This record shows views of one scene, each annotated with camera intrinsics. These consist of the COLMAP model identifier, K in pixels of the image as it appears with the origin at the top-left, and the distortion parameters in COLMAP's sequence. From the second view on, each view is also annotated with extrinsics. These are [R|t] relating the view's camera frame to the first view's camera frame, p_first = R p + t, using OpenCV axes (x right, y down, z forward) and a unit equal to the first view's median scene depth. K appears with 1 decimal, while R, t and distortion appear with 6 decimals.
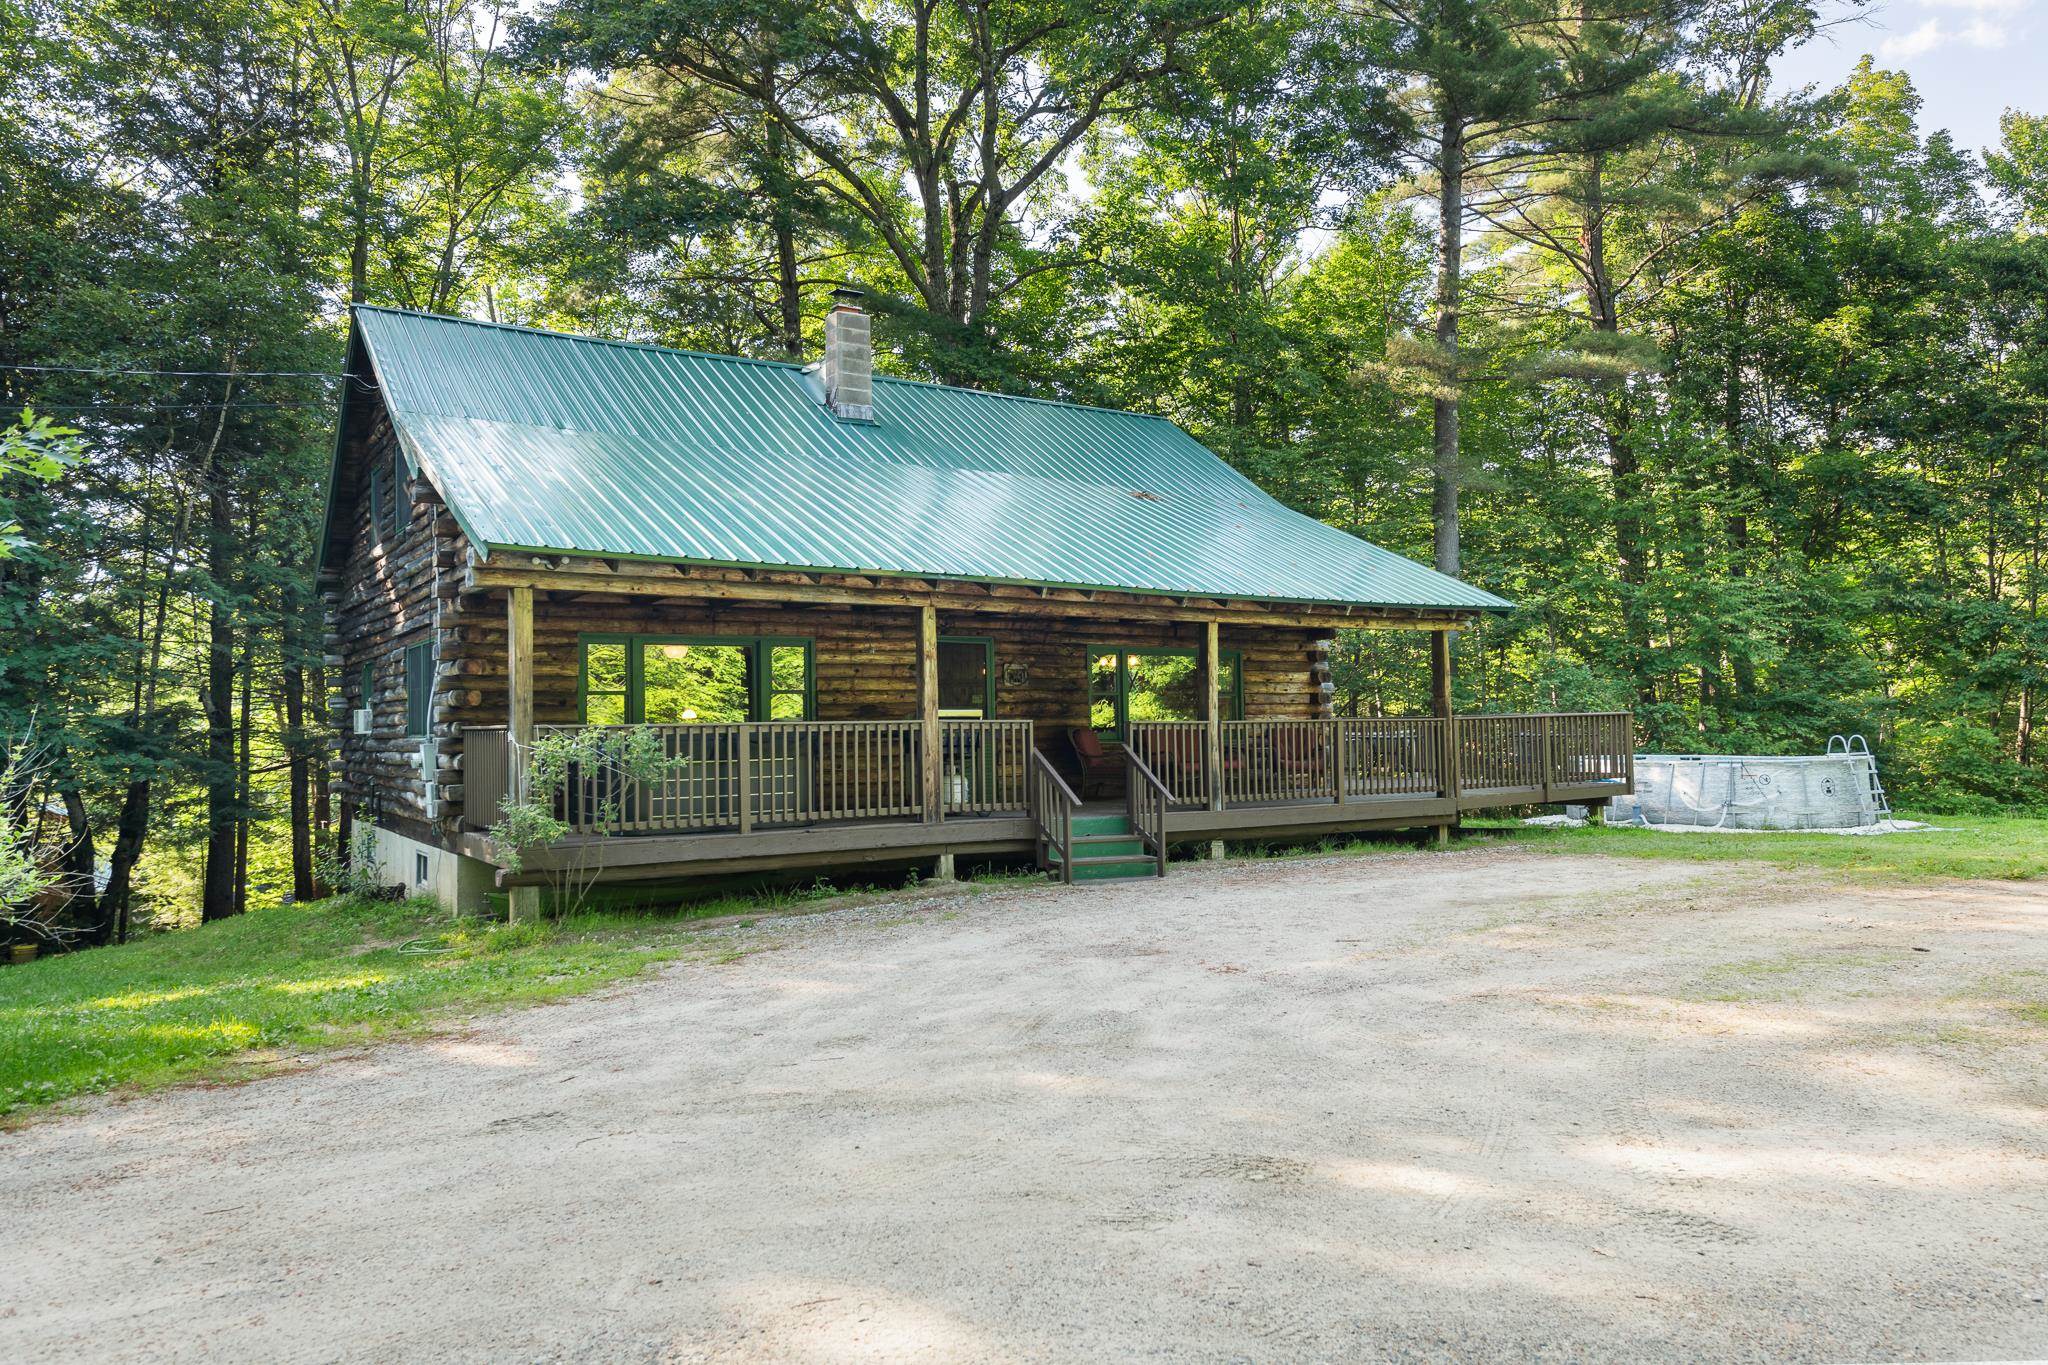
lens RADIAL K [[1361.7, 0, 1022.9], [0, 1361.7, 658.0], [0, 0, 1]] dist [0.007955, 0.006009]
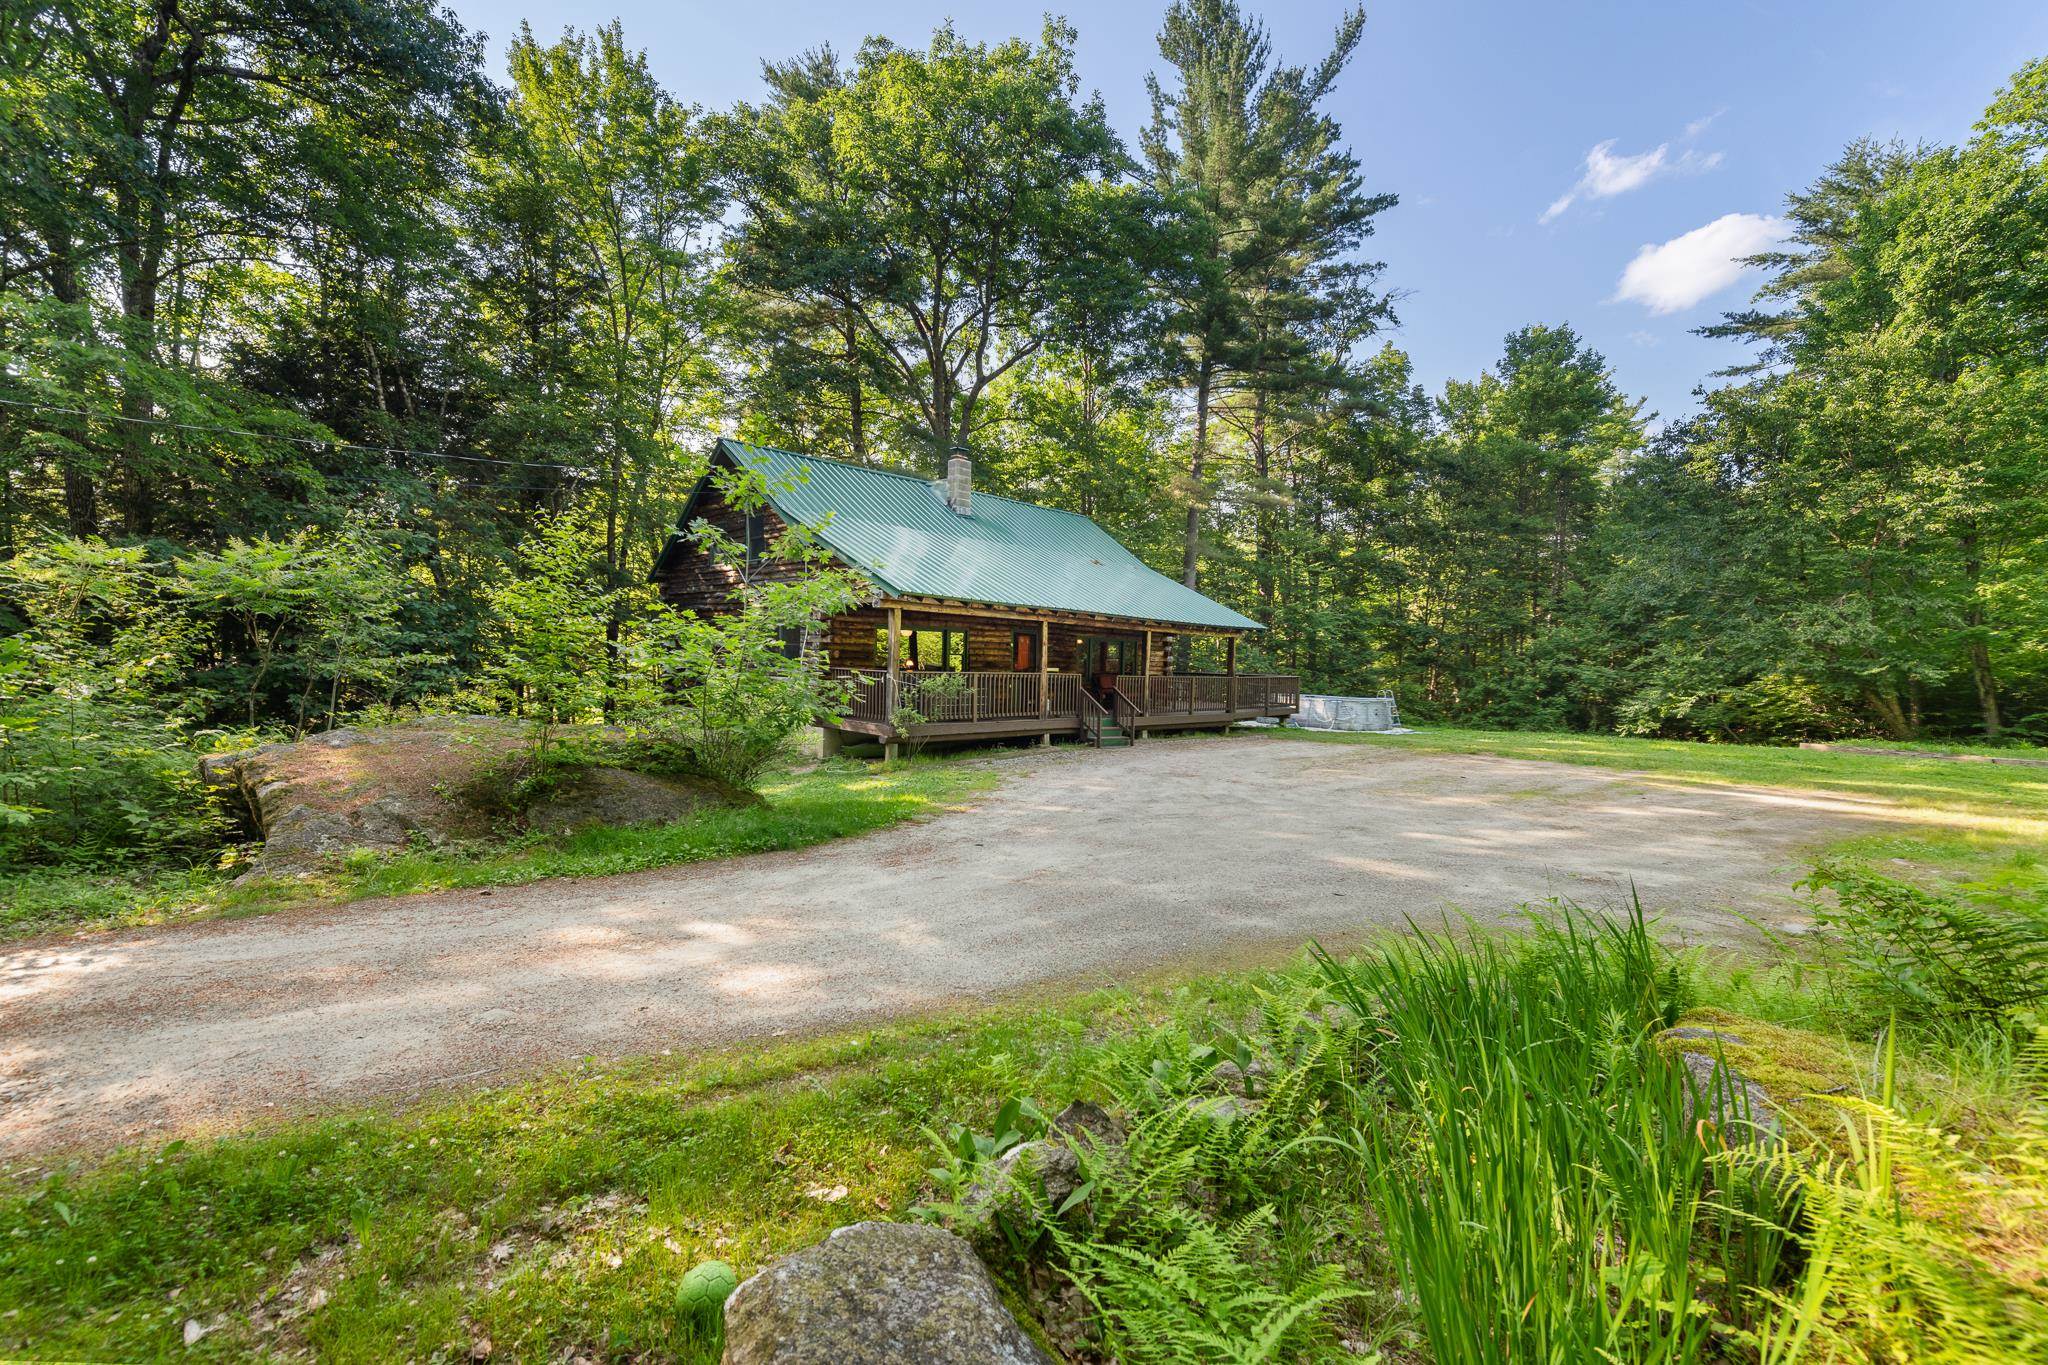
lens RADIAL K [[799.9, 0, 1029.3], [0, 799.9, 677.9], [0, 0, 1]] dist [0.023659, -0.007163]
pose [[0.979507, 0.043068, 0.196749, -0.228403], [-0.058536, 0.995577, 0.073490, -0.026589], [-0.192714, -0.083501, 0.977696, -0.172018]]
